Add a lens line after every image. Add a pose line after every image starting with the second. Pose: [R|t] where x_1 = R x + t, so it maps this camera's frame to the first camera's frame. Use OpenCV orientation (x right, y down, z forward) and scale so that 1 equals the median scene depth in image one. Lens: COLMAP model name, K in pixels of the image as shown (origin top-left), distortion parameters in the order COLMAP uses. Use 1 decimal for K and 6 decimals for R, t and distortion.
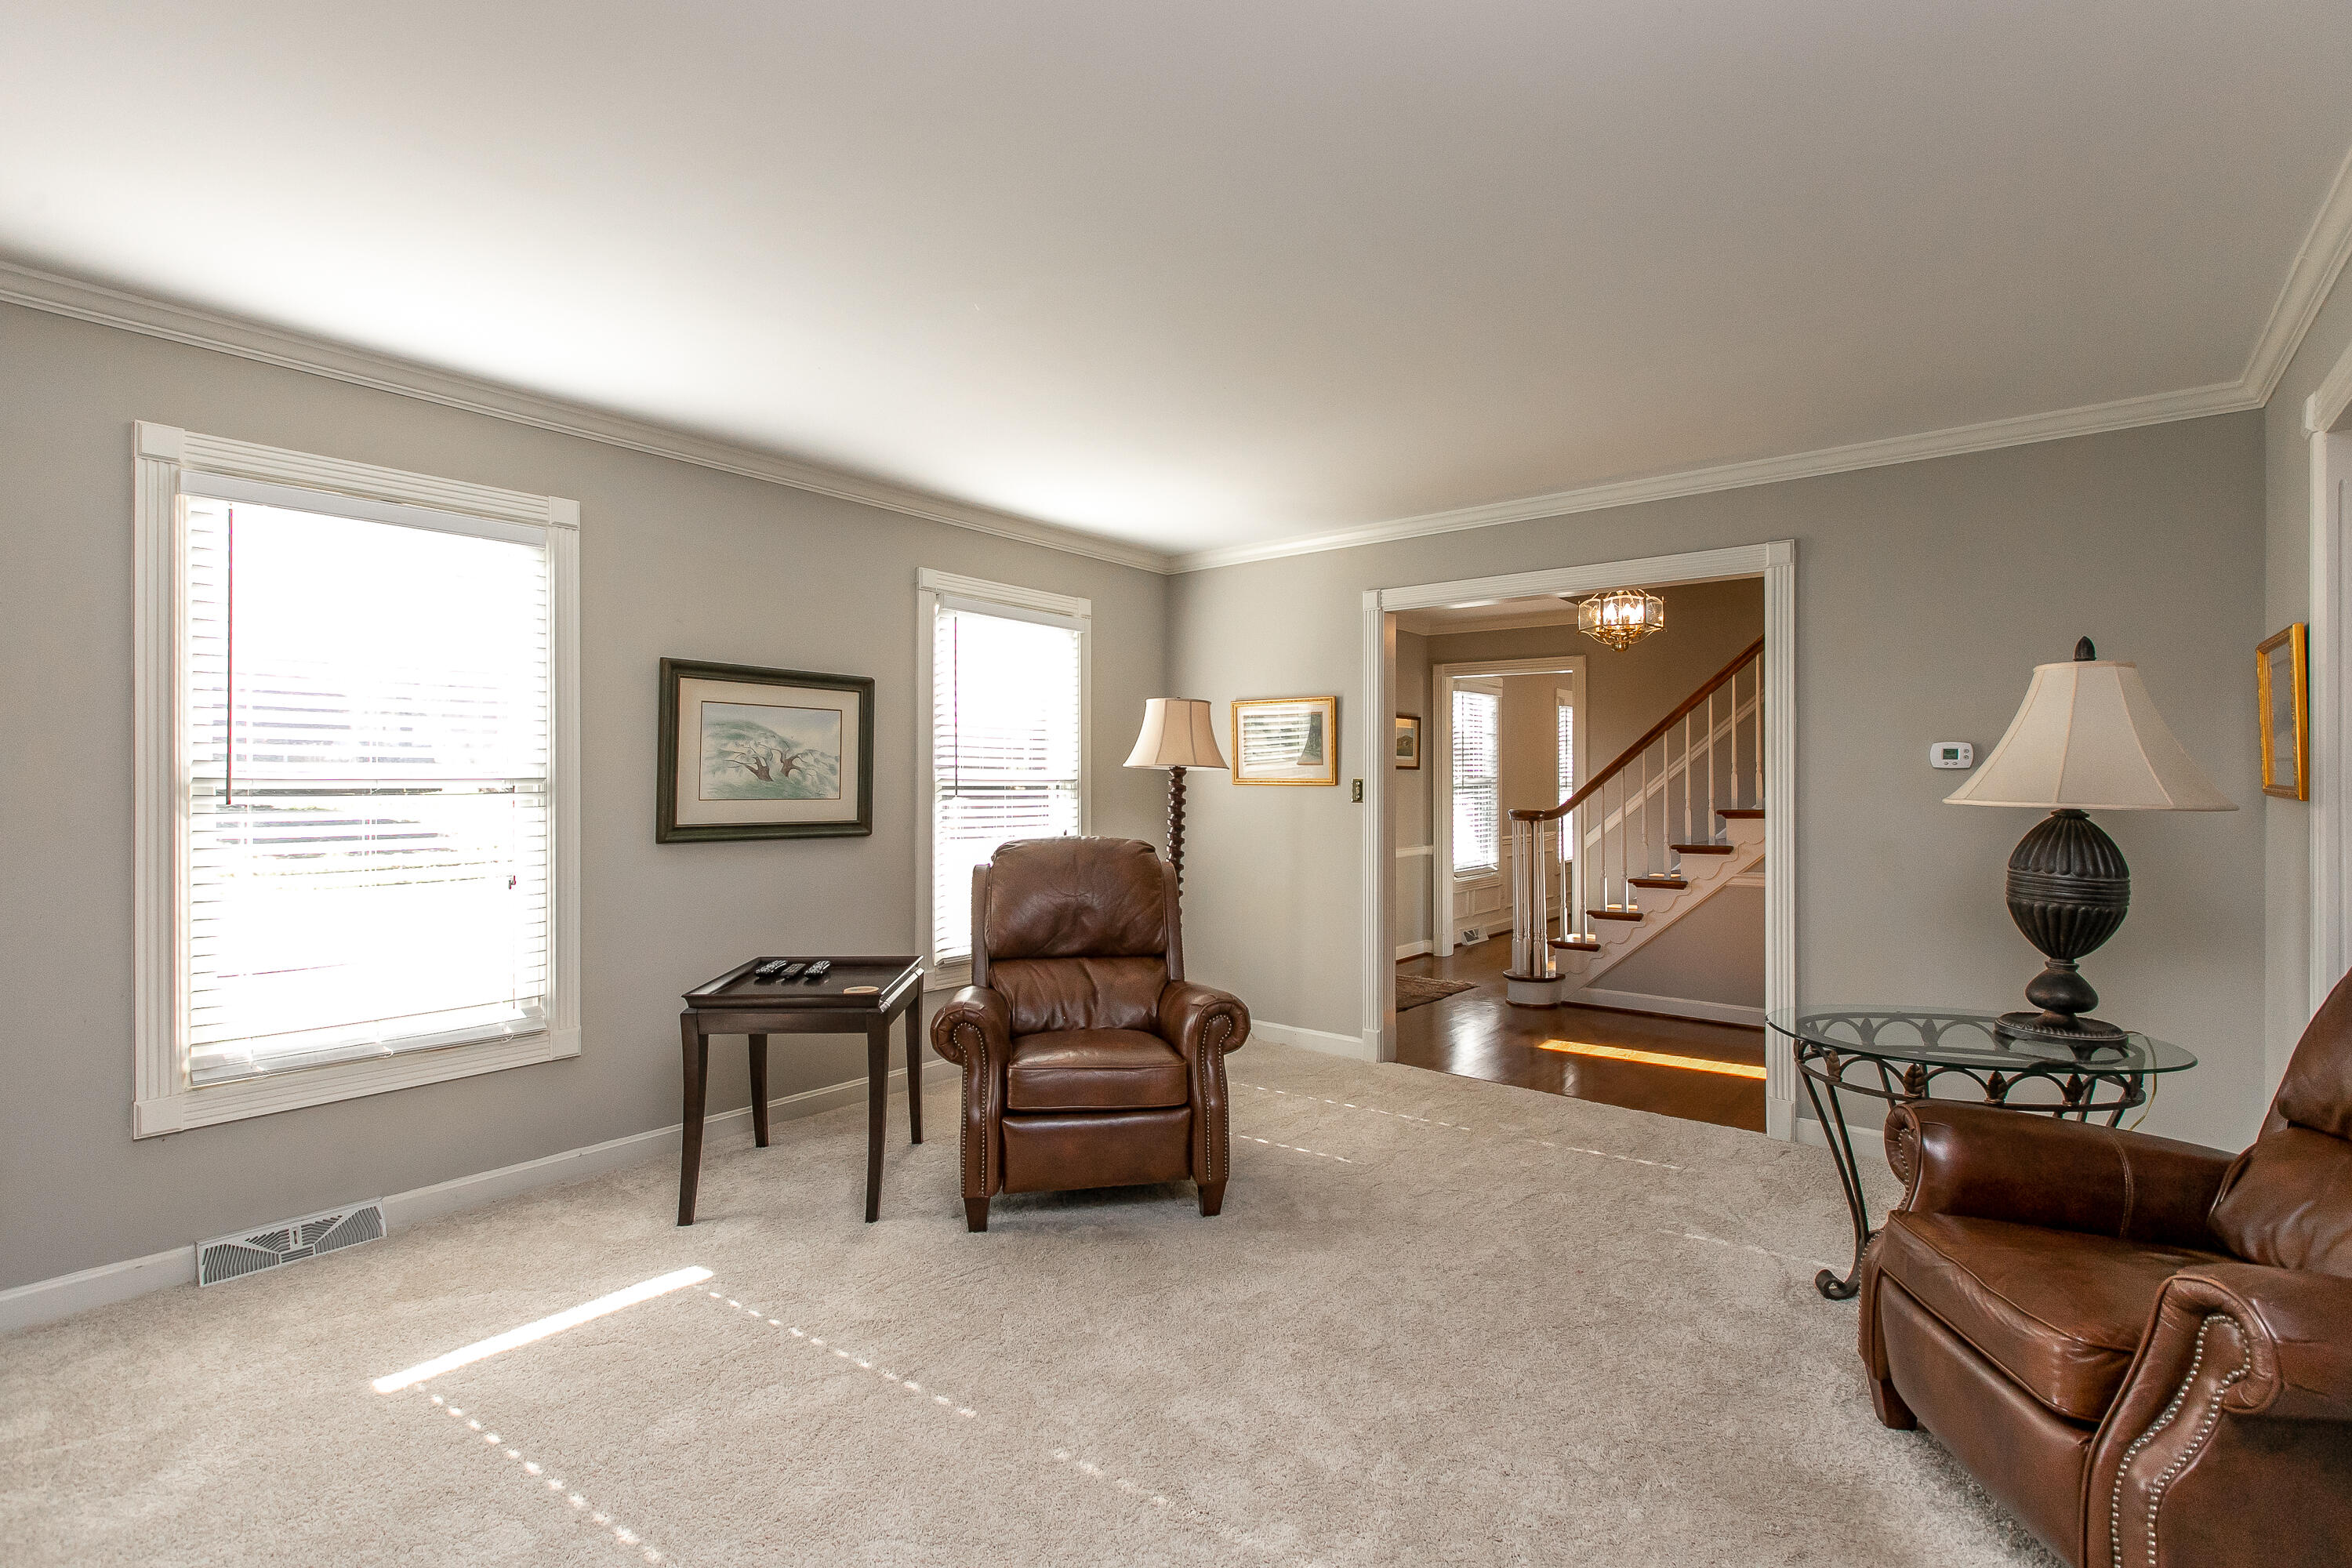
lens RADIAL K [[1073.1, 0, 1176.0], [0, 1073.1, 784.0], [0, 0, 1]] dist [-0.000312, -0.000091]
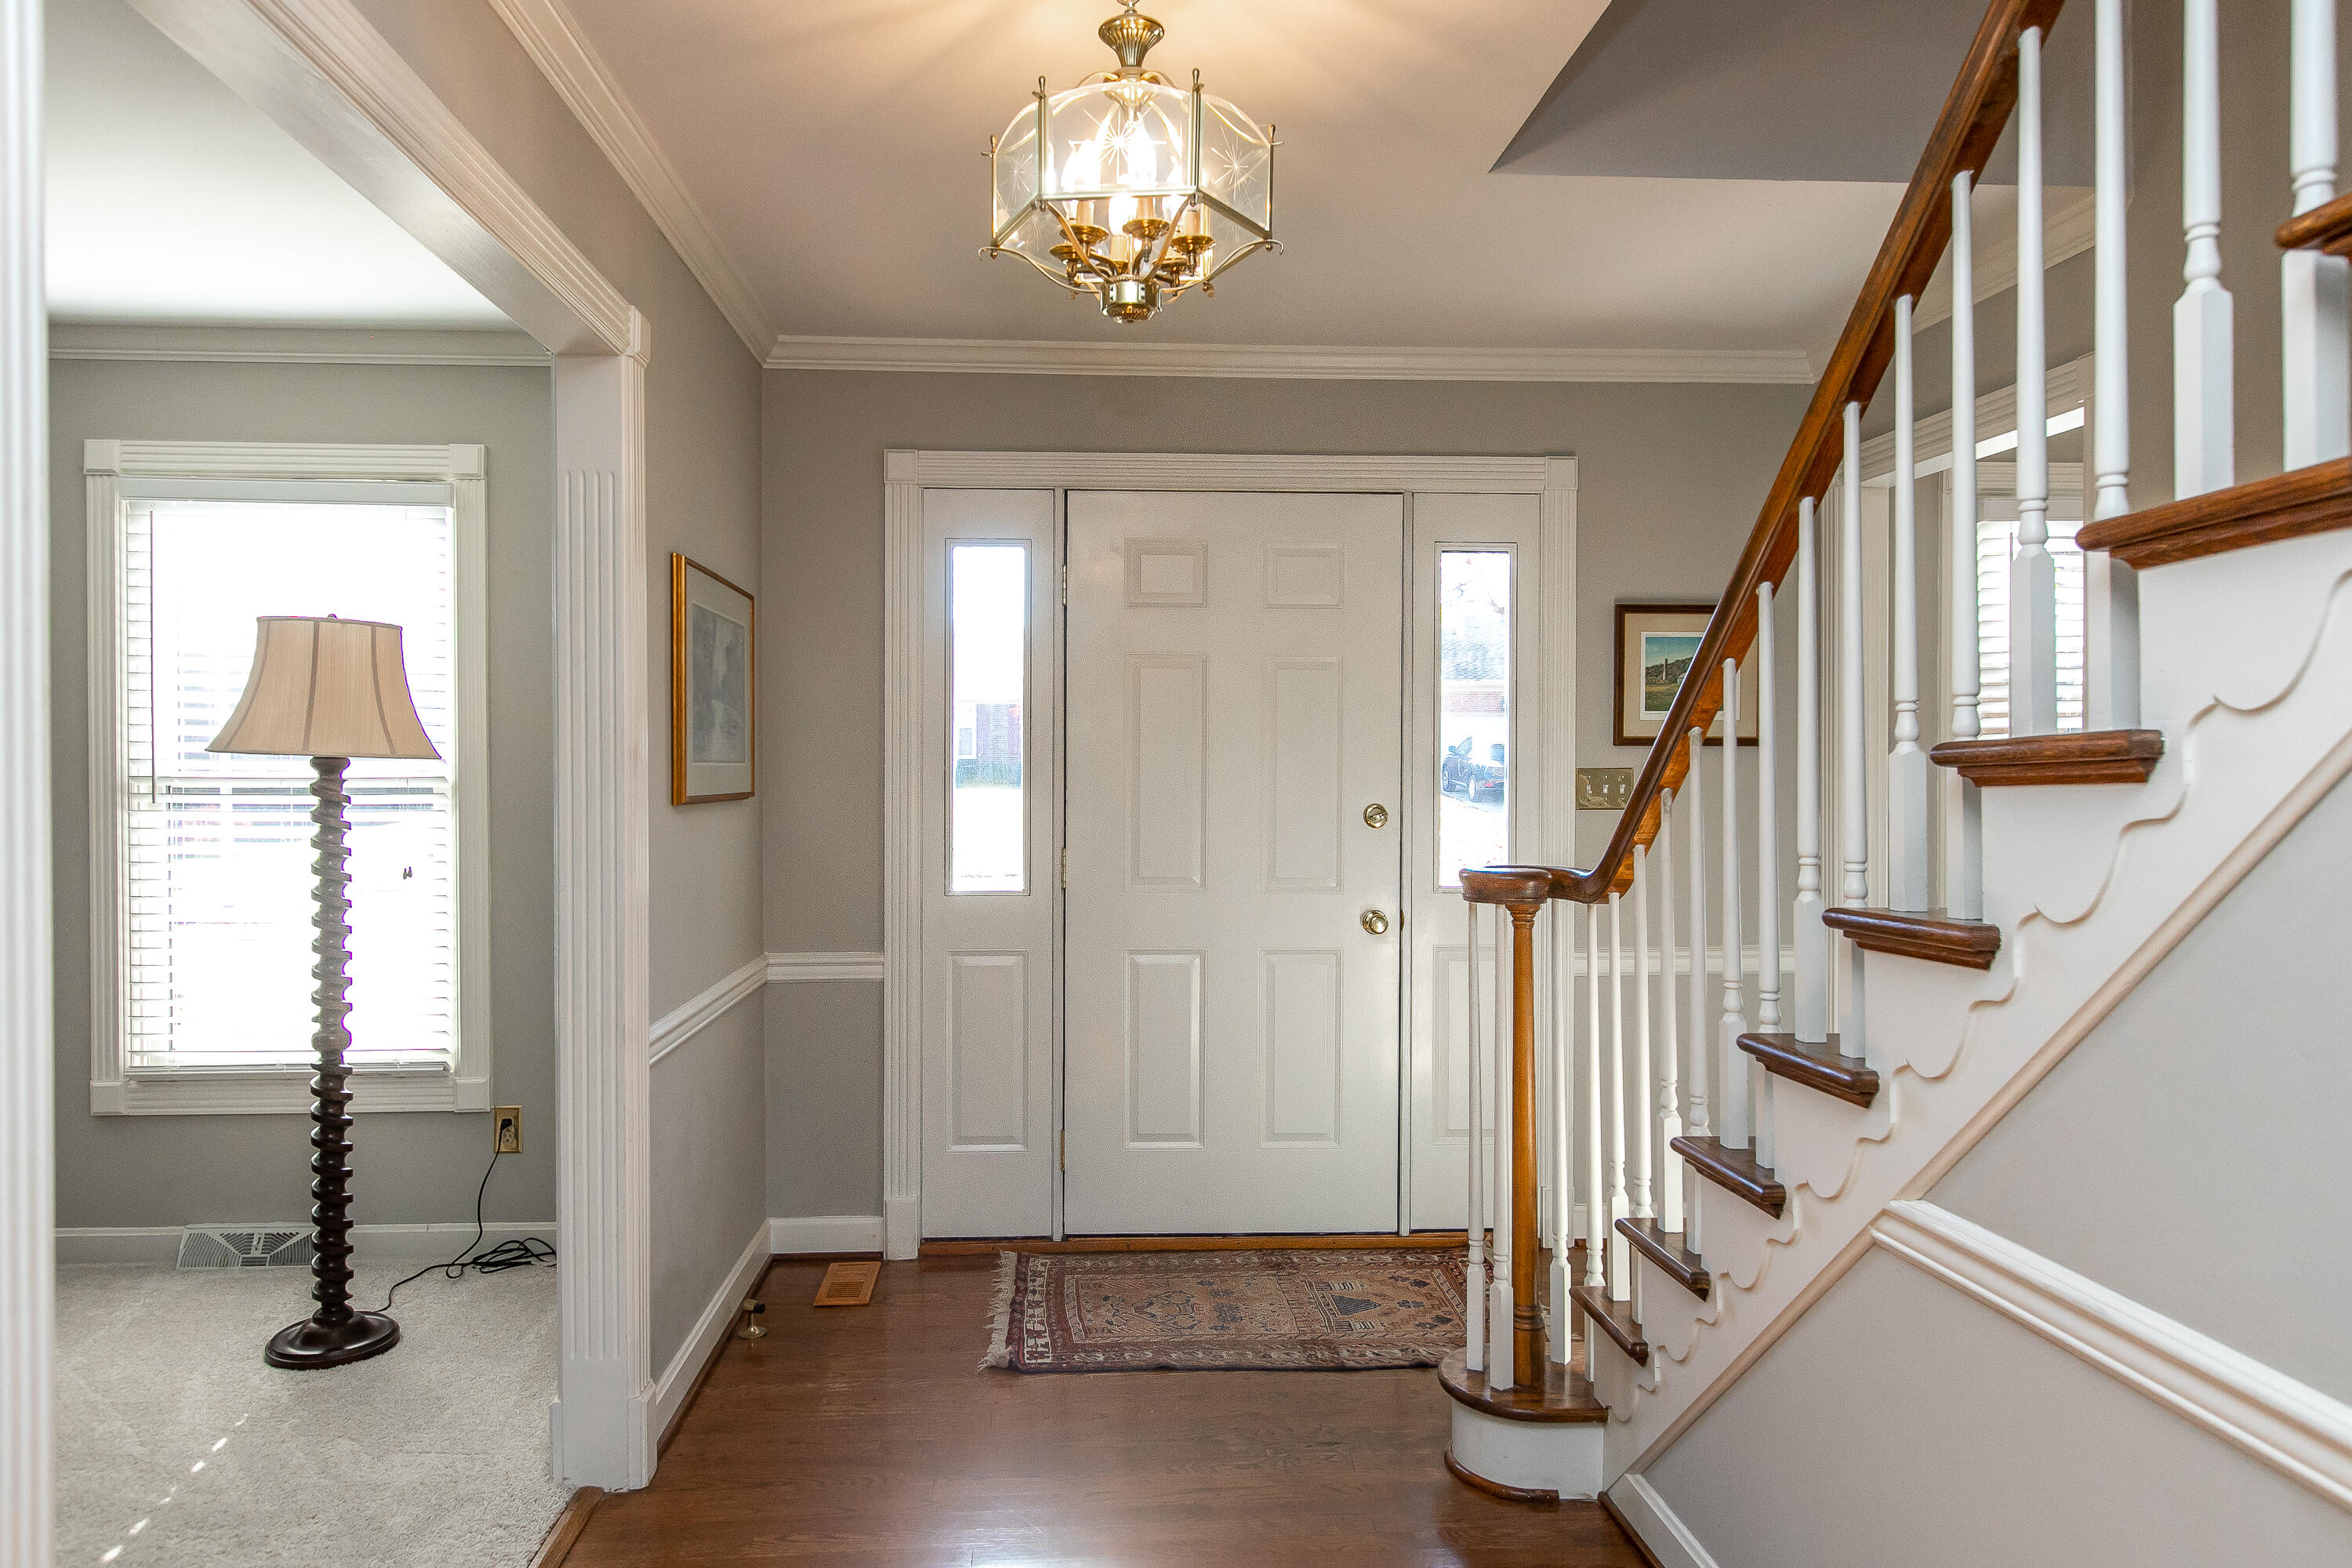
lens RADIAL K [[1315.3, 0, 1176.0], [0, 1315.3, 784.0], [0, 0, 1]] dist [-0.002090, -0.000663]
pose [[0.691357, 0.001768, -0.722511, 0.635029], [0.003345, 0.999978, 0.005648, -0.002804], [0.722505, -0.006322, 0.691336, 0.784389]]
